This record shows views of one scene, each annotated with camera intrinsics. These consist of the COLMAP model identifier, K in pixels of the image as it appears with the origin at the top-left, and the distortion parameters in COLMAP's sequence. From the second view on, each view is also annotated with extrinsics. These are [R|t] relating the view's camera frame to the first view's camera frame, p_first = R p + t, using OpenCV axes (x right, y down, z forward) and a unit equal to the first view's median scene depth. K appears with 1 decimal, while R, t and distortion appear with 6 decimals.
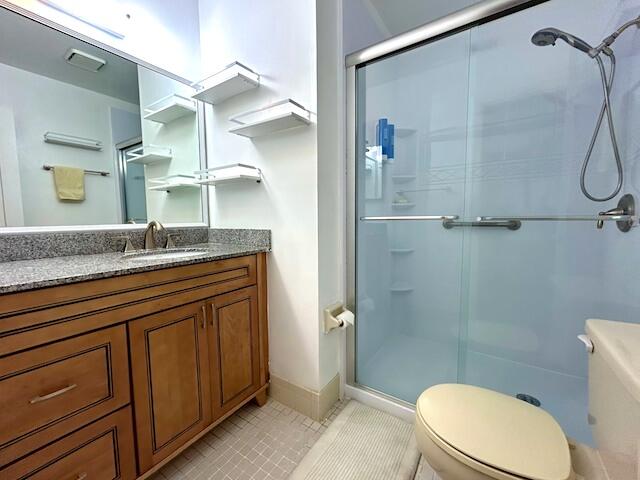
lens RADIAL K [[264.6, 0, 320.0], [0, 264.6, 240.0], [0, 0, 1]] dist [0.000231, 0.000399]
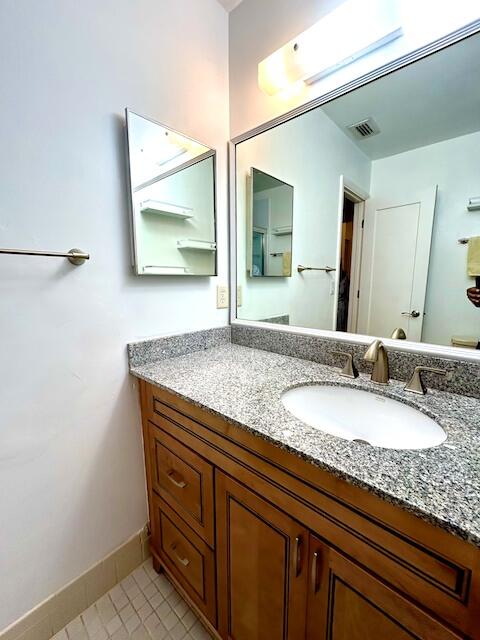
lens RADIAL K [[264.6, 0, 240.0], [0, 264.6, 320.0], [0, 0, 1]] dist [0.000231, 0.000399]
pose [[-0.147828, 0.159433, -0.976078, -0.000372], [-0.081352, 0.981616, 0.172659, -0.083548], [0.985662, 0.104930, -0.132140, 0.326039]]
